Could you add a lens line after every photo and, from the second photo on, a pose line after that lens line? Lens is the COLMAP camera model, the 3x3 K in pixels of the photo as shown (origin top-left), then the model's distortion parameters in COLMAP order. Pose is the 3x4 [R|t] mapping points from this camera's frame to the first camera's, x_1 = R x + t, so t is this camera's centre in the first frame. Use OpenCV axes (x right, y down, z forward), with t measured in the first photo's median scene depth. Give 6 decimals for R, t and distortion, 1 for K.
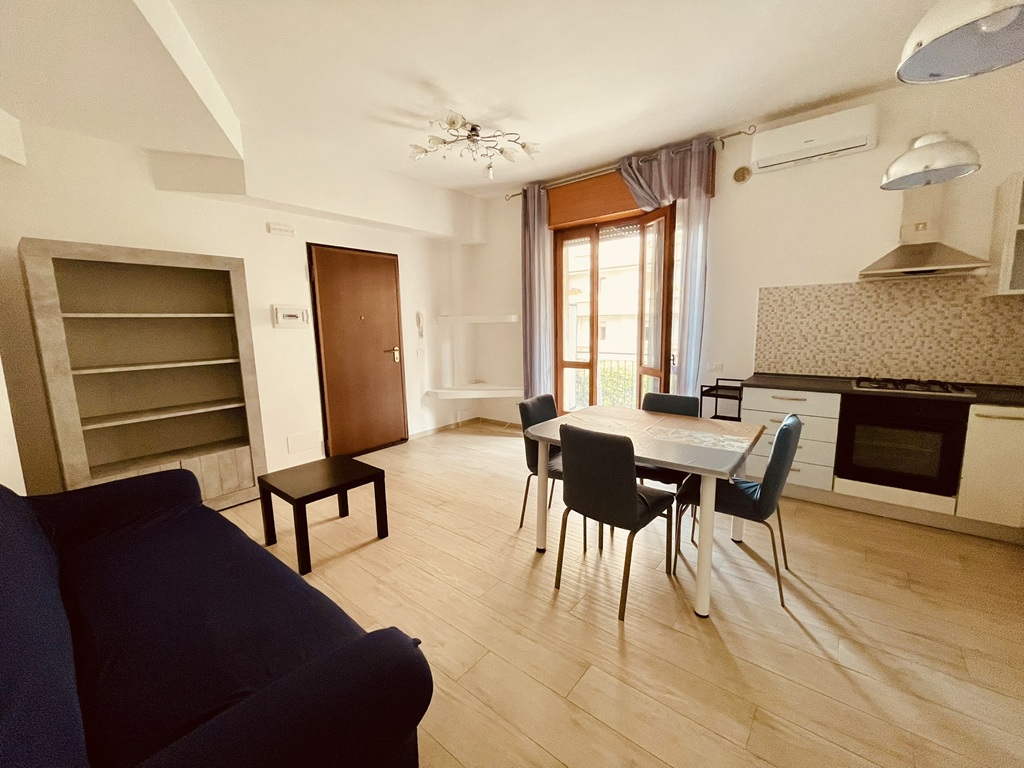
lens RADIAL K [[415.8, 0, 511.6], [0, 415.8, 382.4], [0, 0, 1]] dist [-0.000873, -0.000053]
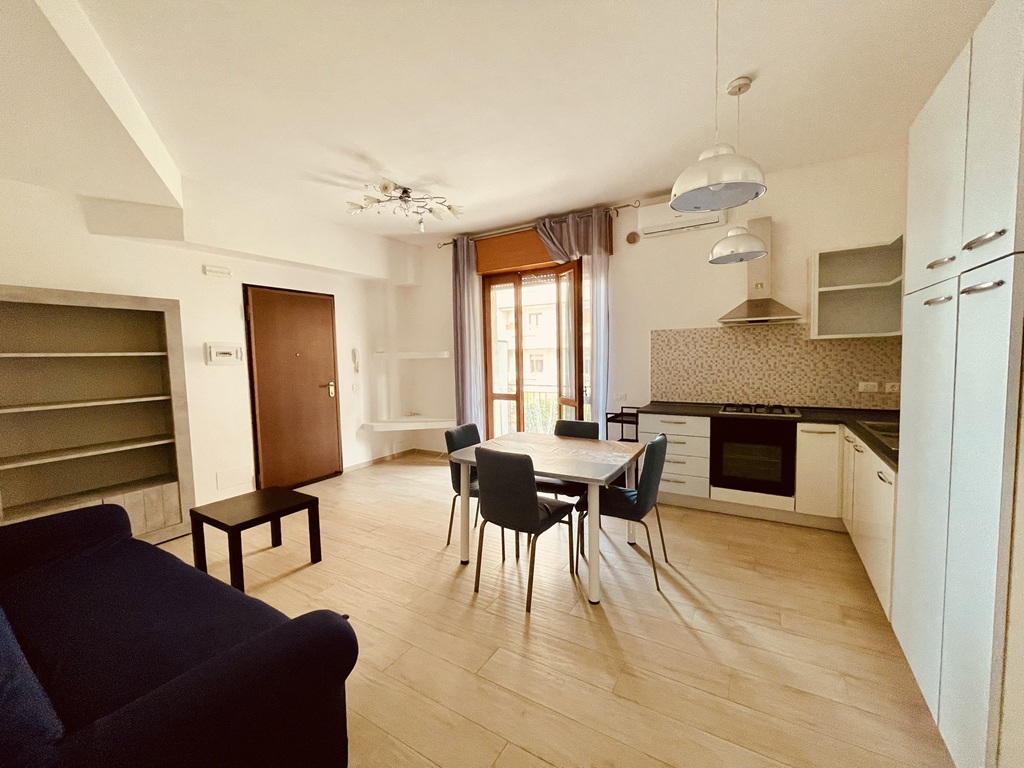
lens RADIAL K [[415.8, 0, 511.5], [0, 415.8, 382.1], [0, 0, 1]] dist [-0.000873, -0.000053]
pose [[0.990318, -0.009993, 0.138460, 0.037251], [0.020828, 0.996811, -0.077034, 0.006056], [-0.137249, 0.079172, 0.987368, -0.134980]]
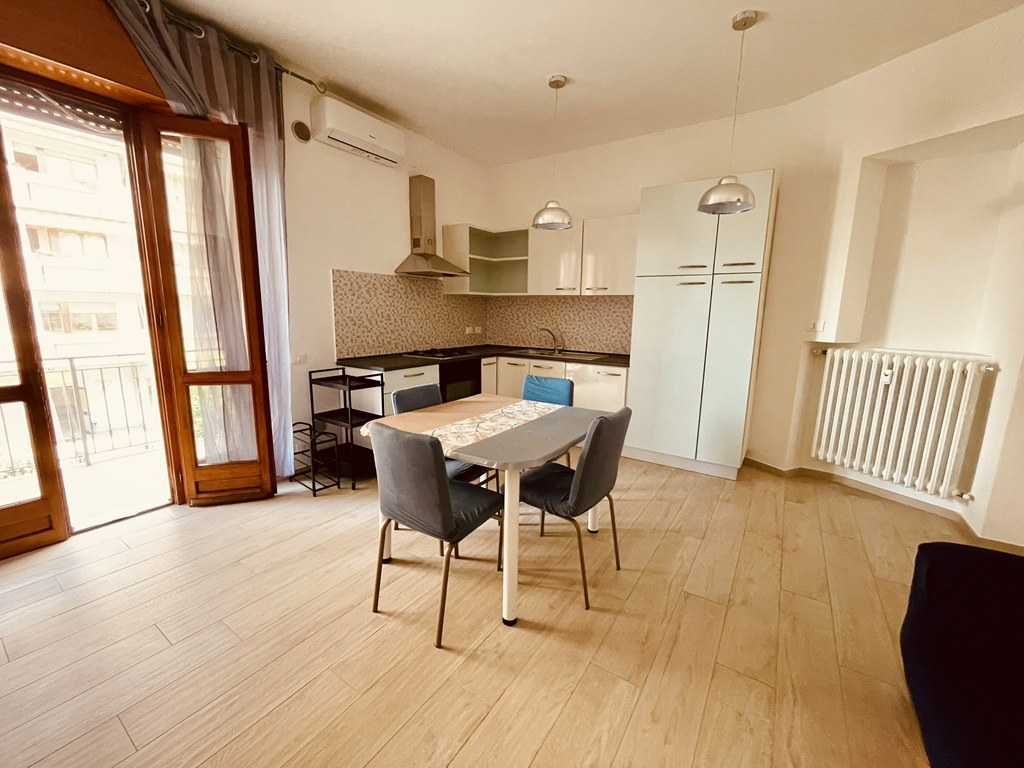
lens RADIAL K [[415.8, 0, 509.3], [0, 415.8, 381.6], [0, 0, 1]] dist [-0.000873, -0.000053]
pose [[-0.090608, -0.150219, 0.984492, -0.471072], [0.124035, 0.979159, 0.160821, -0.093401], [-0.988132, 0.136683, -0.070087, 0.824139]]
